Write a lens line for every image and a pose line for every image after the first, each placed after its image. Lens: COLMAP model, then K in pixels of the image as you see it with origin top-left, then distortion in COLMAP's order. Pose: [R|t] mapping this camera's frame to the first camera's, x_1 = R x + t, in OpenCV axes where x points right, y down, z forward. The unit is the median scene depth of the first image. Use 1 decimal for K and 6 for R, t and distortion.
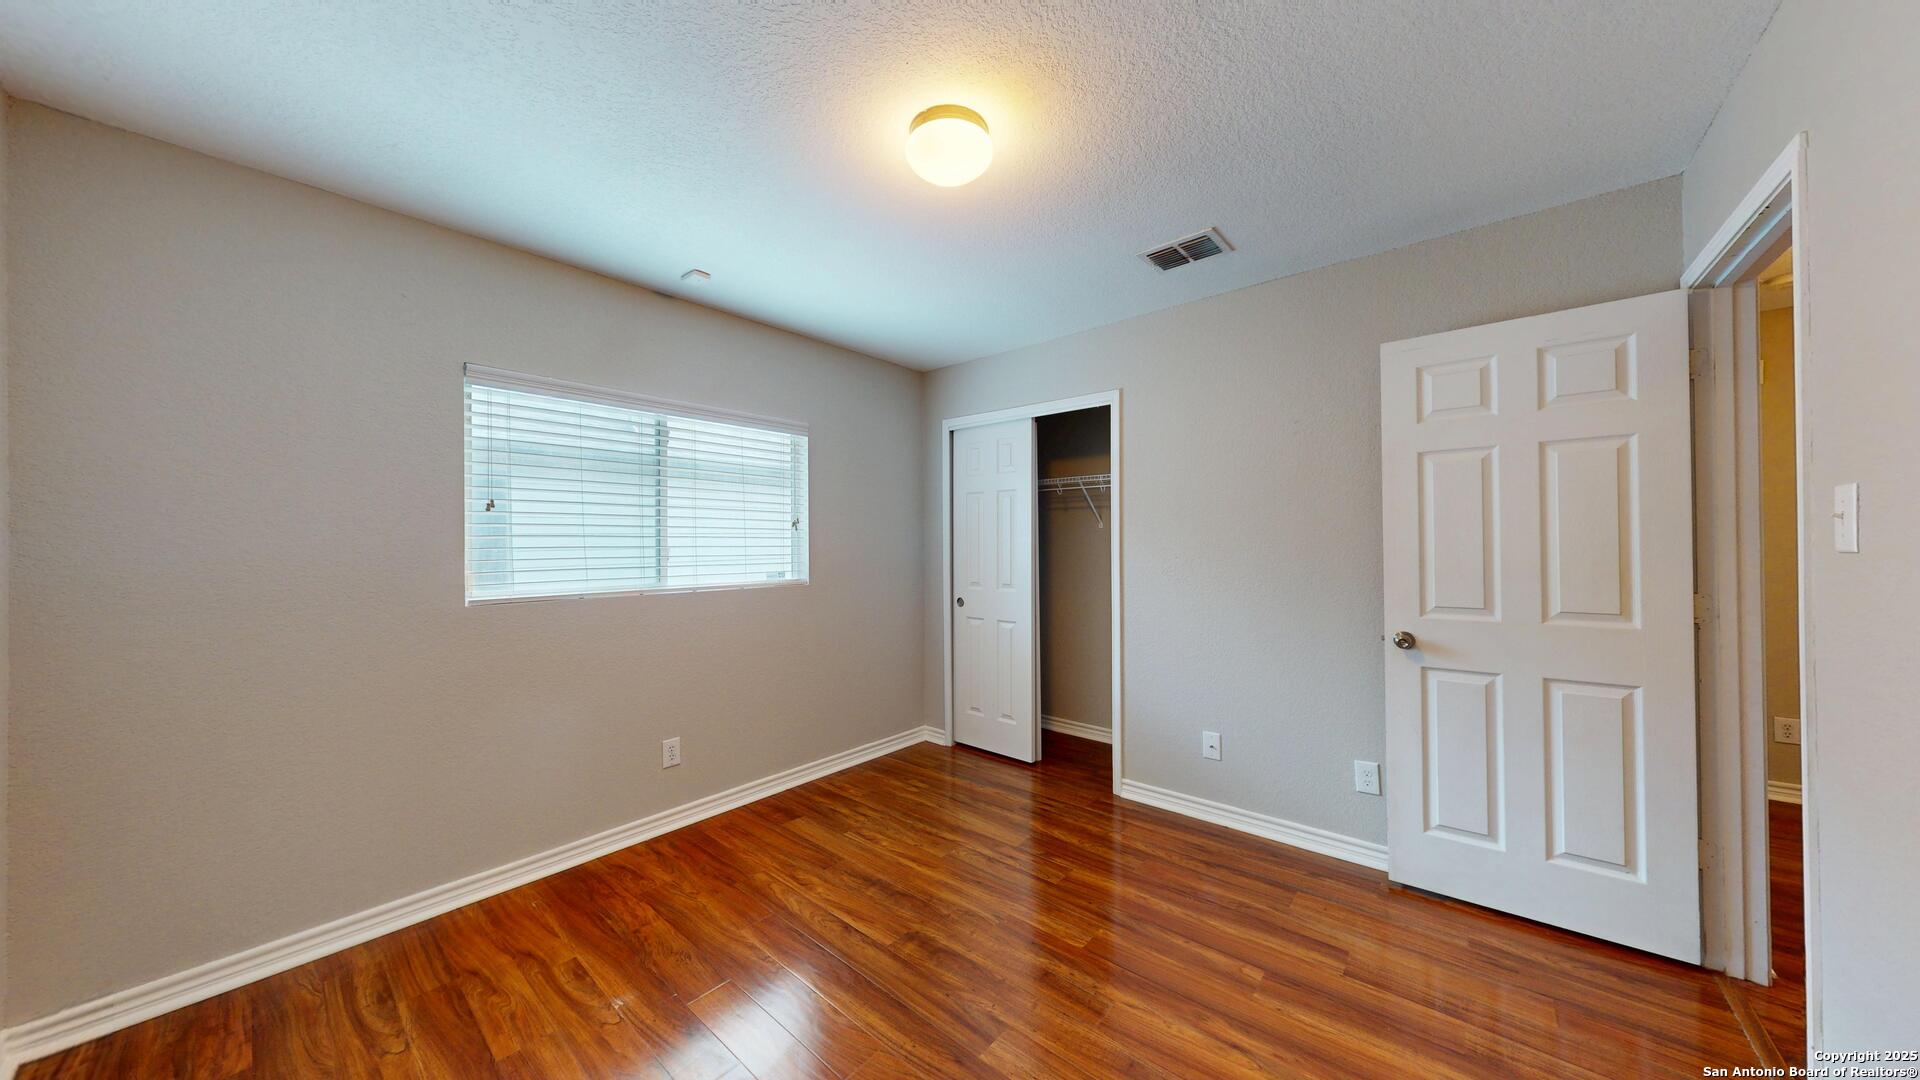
lens RADIAL K [[606.5, 0, 960.5], [0, 606.5, 541.4], [0, 0, 1]] dist [-0.001858, -0.000110]
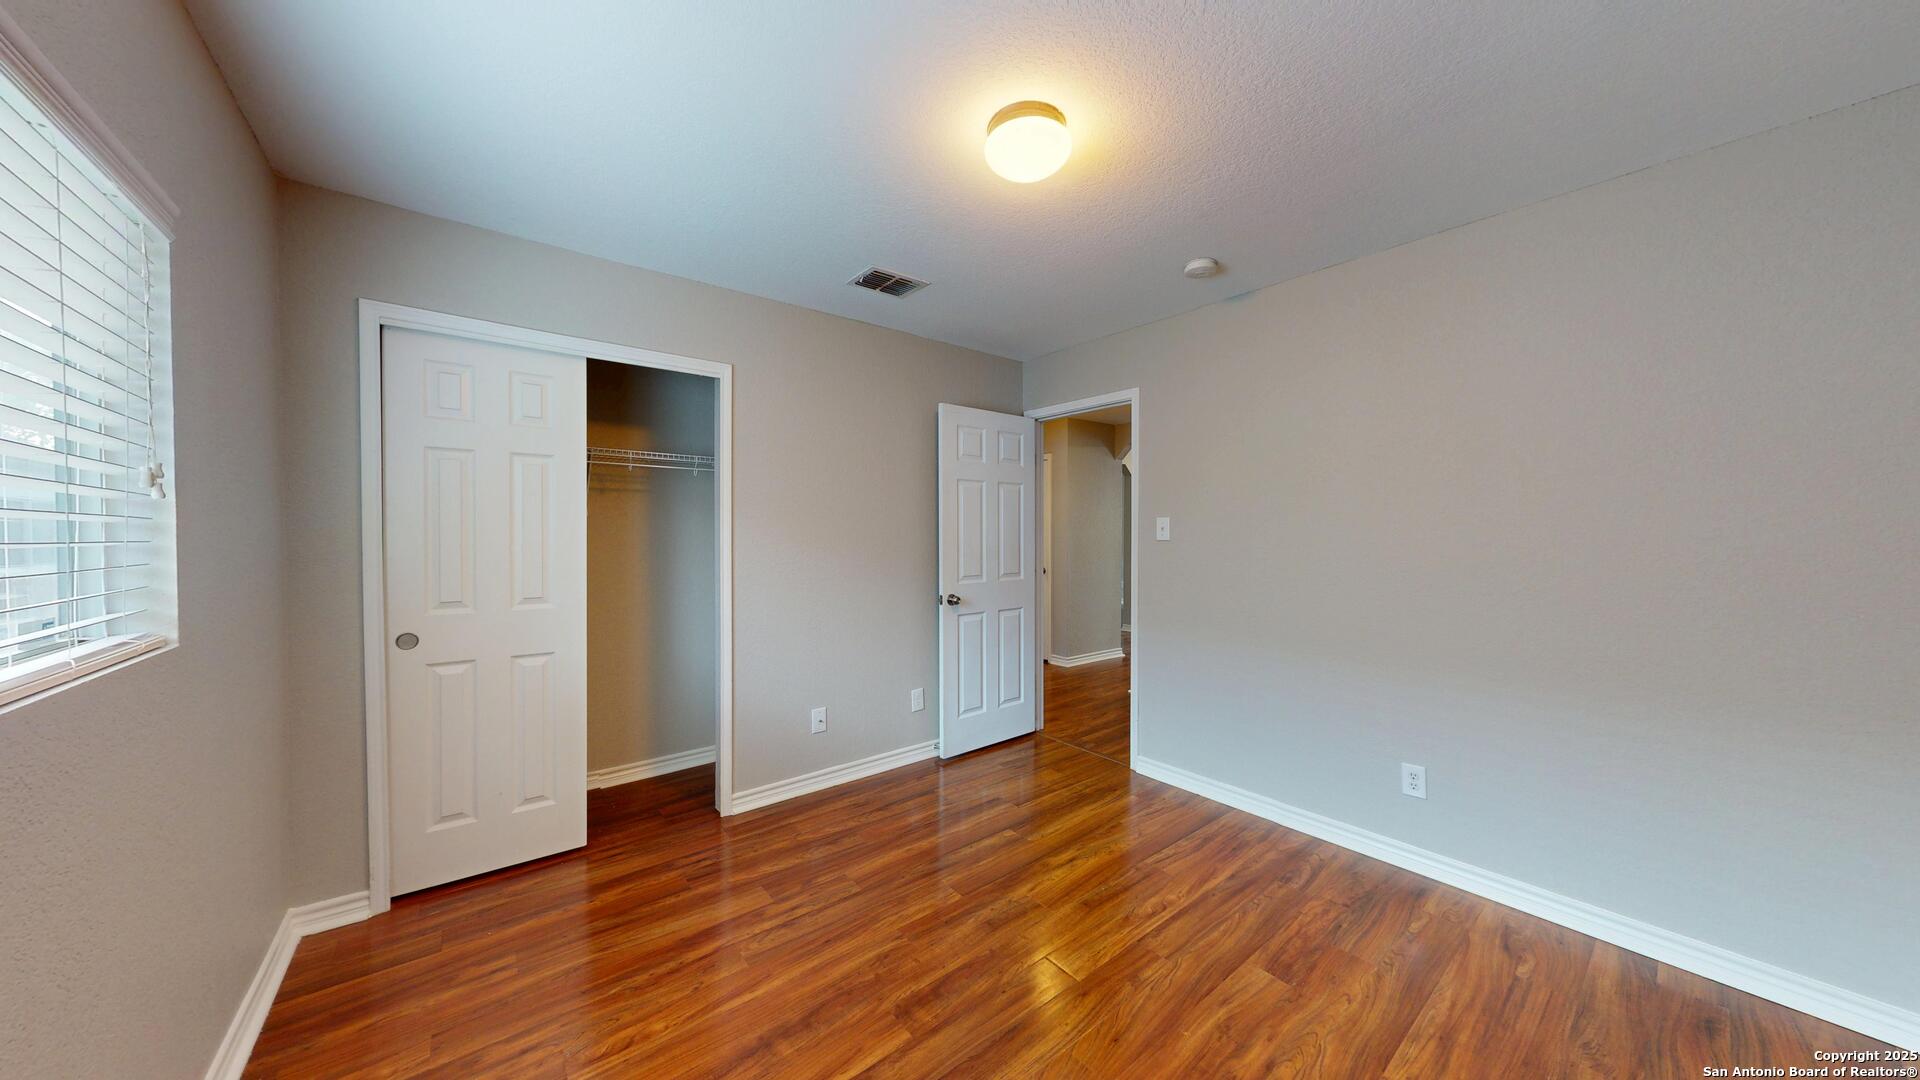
lens RADIAL K [[606.5, 0, 960.5], [0, 606.5, 541.4], [0, 0, 1]] dist [-0.001858, -0.000110]
pose [[0.183530, -0.004906, 0.983002, -0.741674], [-0.005671, 0.999966, 0.006049, 0.005215], [-0.982998, -0.006685, 0.183496, 0.659131]]
